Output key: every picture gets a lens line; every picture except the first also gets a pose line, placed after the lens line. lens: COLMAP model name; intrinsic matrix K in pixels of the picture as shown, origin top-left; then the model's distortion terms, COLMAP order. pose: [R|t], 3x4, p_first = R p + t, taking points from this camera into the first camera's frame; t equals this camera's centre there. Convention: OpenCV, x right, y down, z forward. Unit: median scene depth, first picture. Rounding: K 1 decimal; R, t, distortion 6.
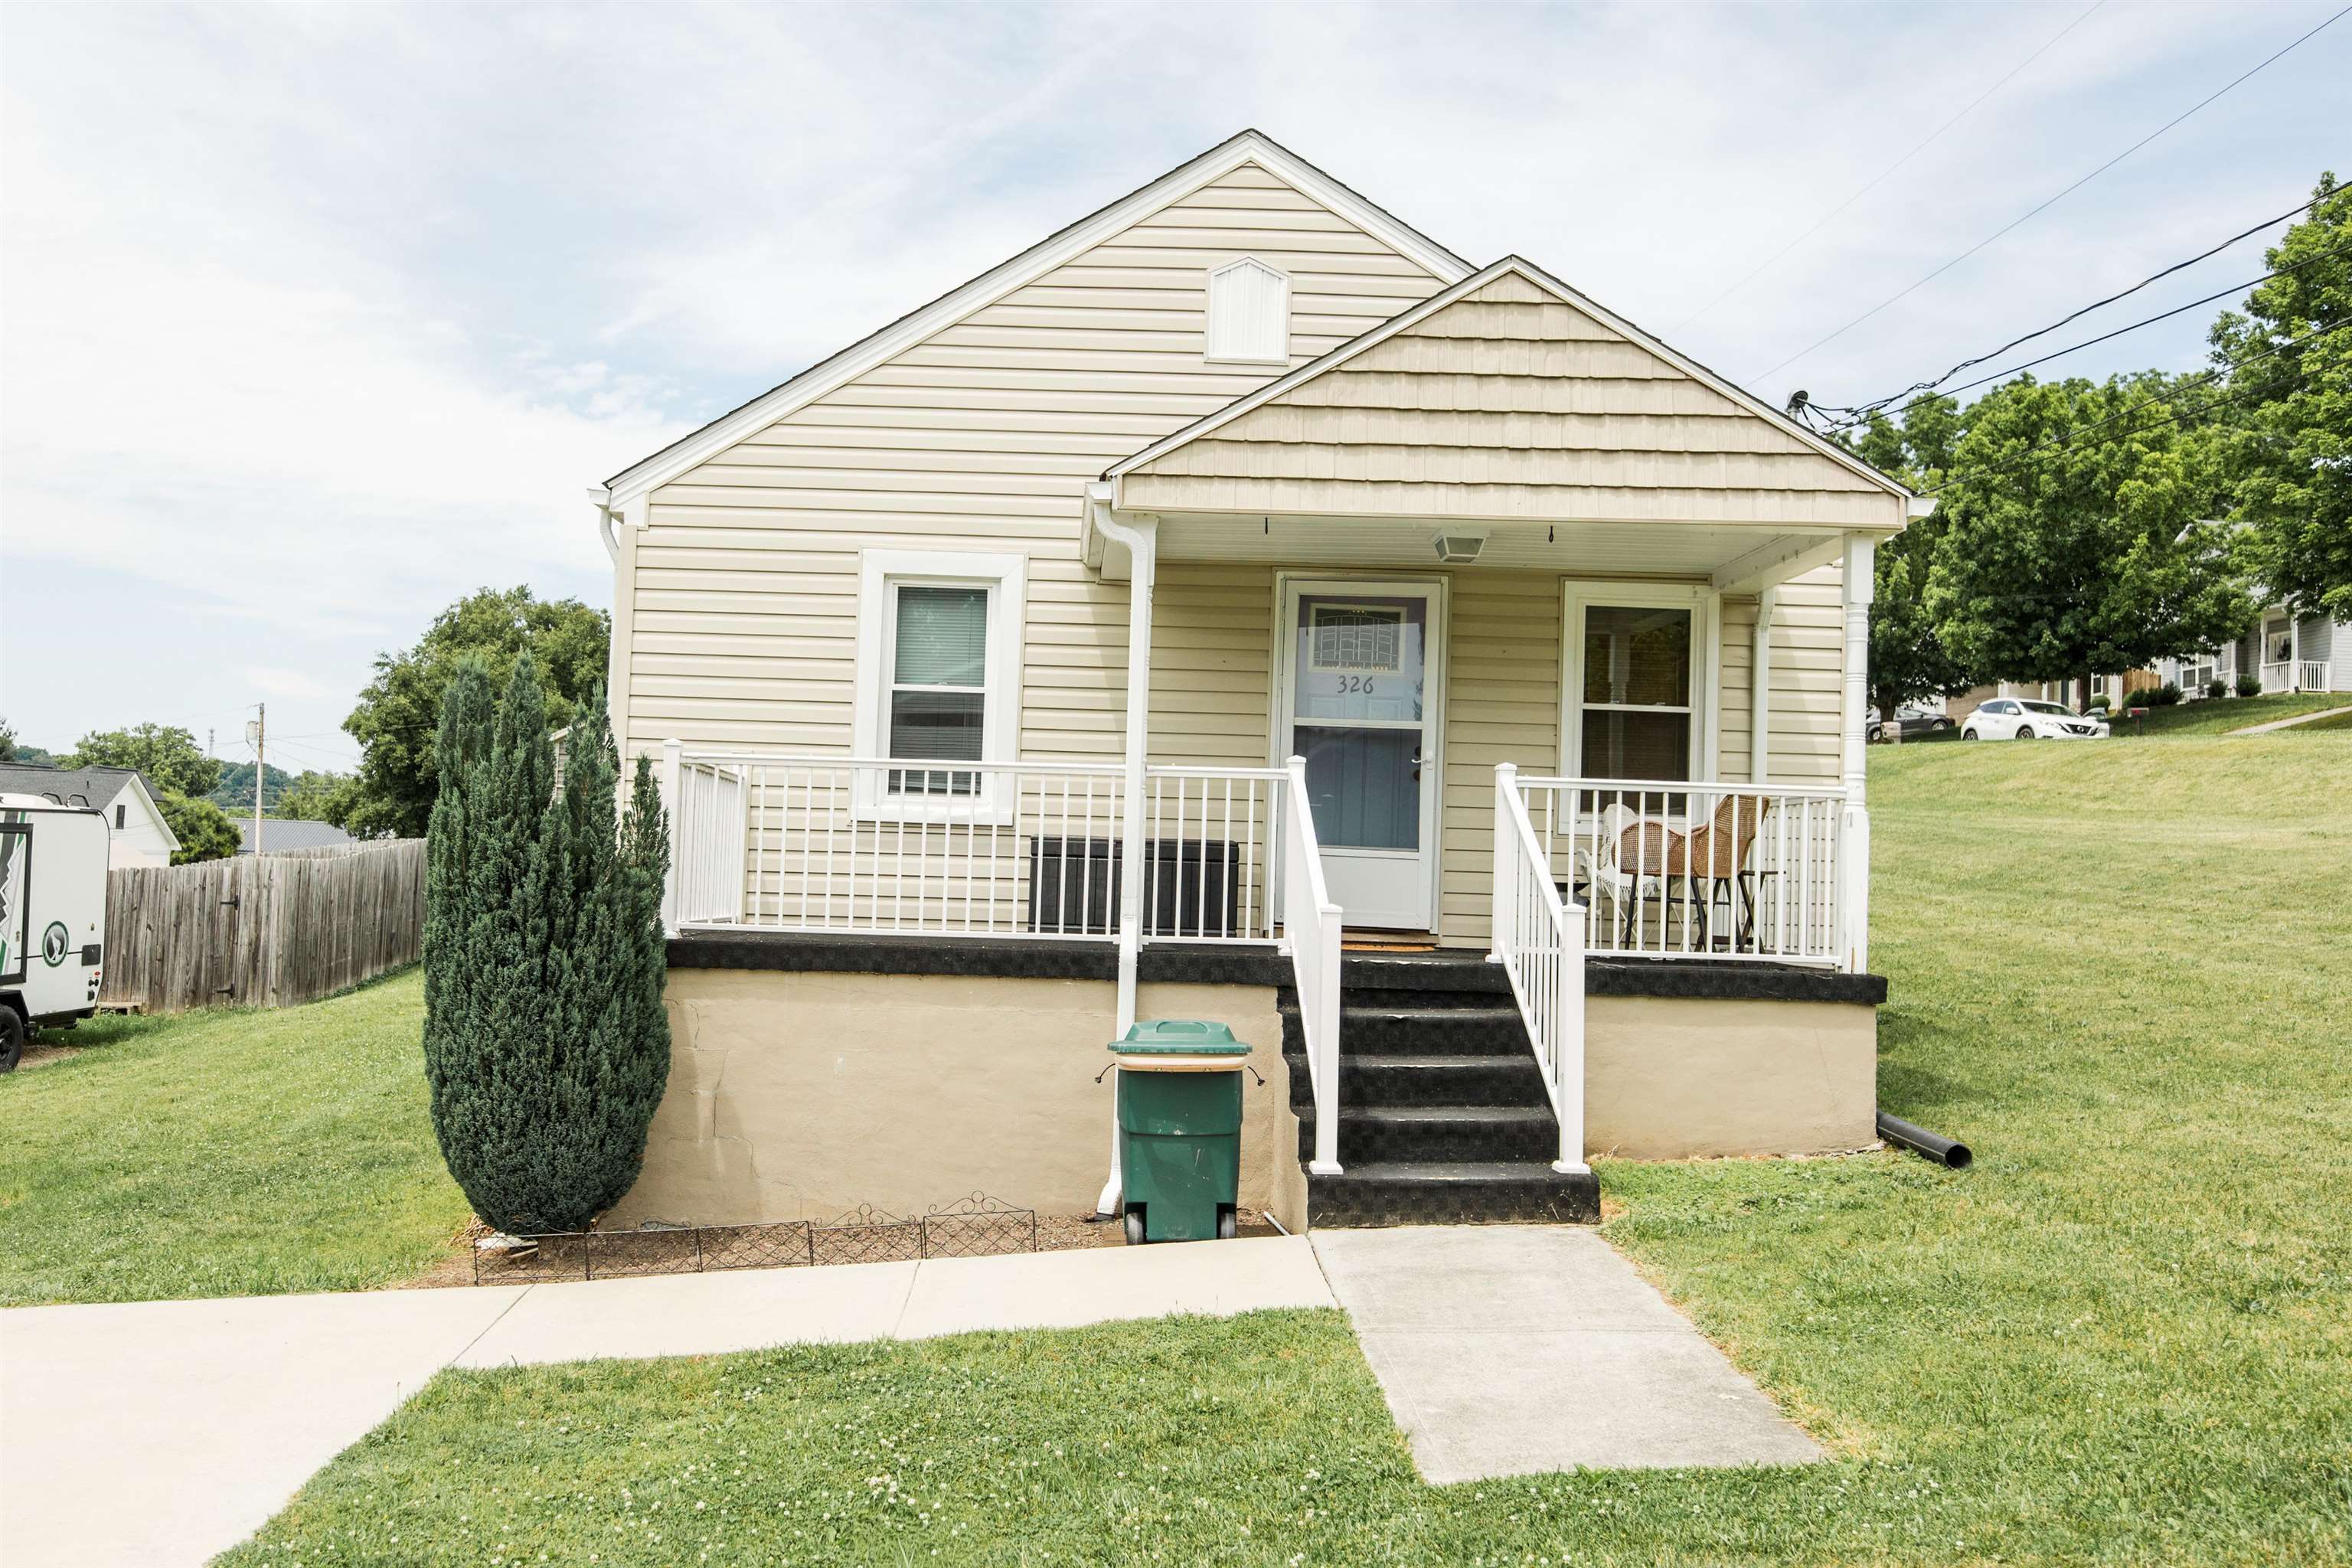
lens RADIAL K [[1891.1, 0, 1182.0], [0, 1891.1, 785.6], [0, 0, 1]] dist [-0.001032, -0.000550]
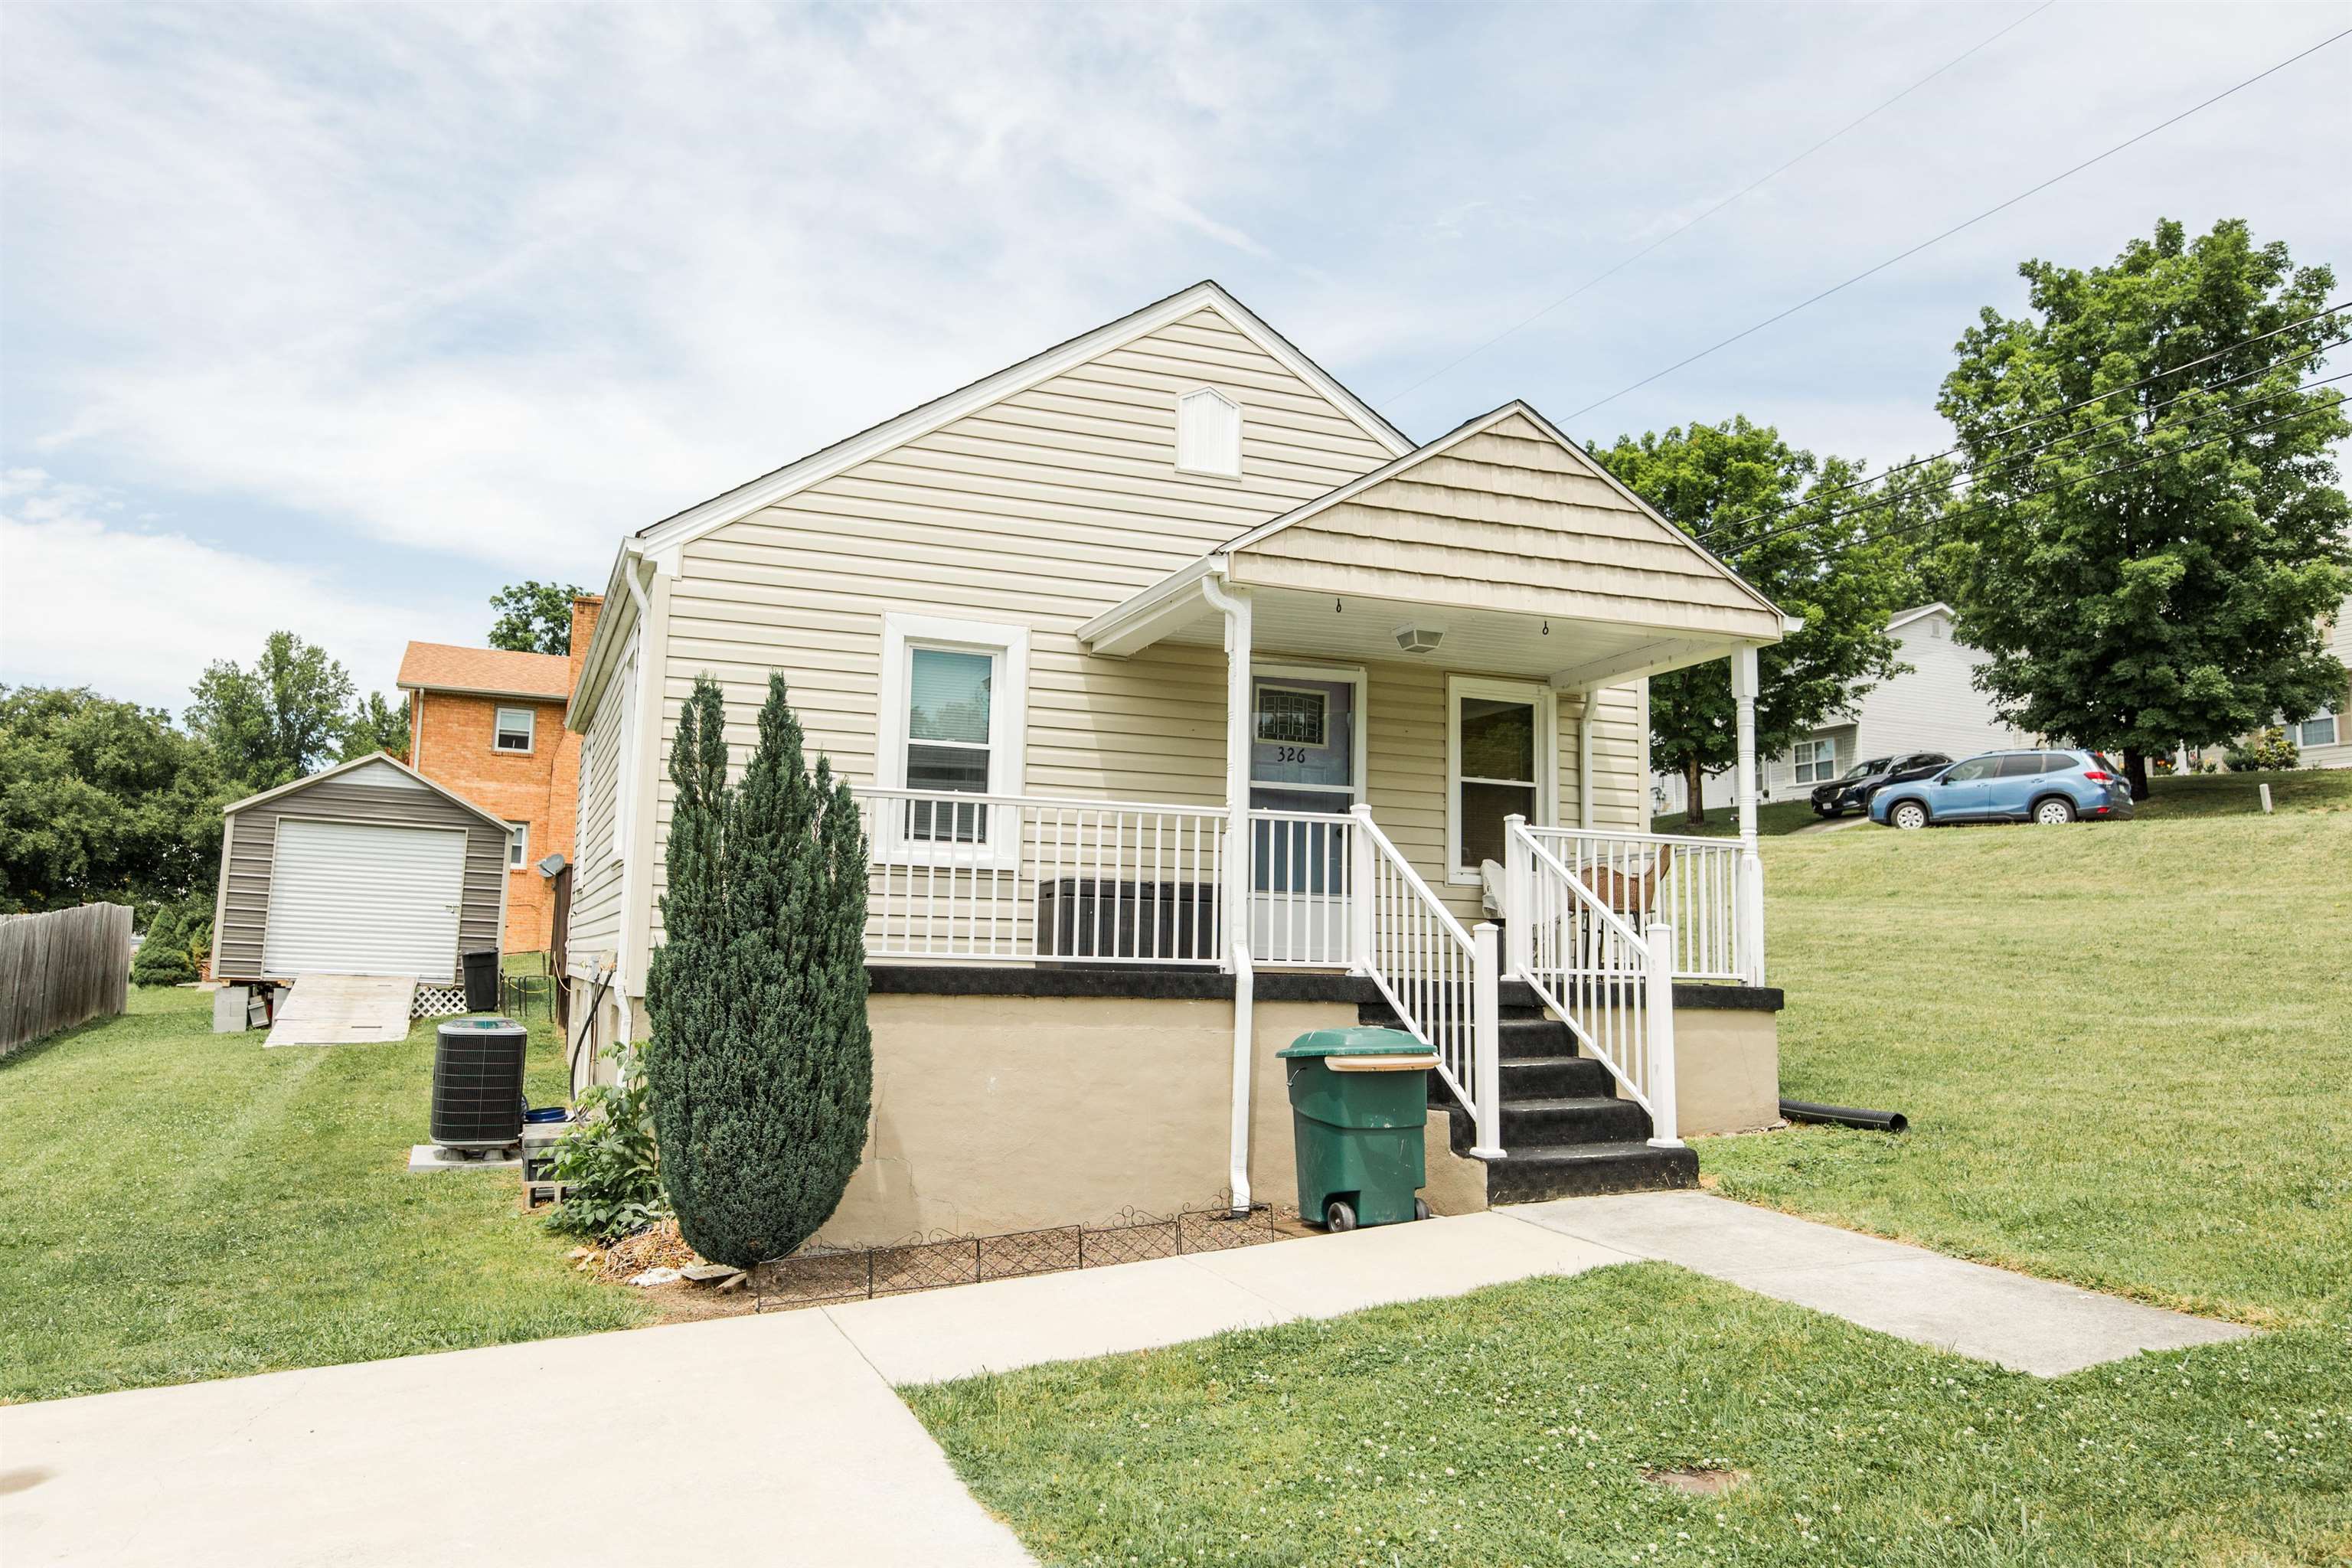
lens RADIAL K [[1582.3, 0, 1152.2], [0, 1582.3, 785.2], [0, 0, 1]] dist [-0.002898, -0.004036]
pose [[0.945913, 0.028568, 0.323159, -0.373975], [-0.007372, 0.997751, -0.066626, 0.038558], [-0.324336, 0.060640, 0.943996, 0.125420]]
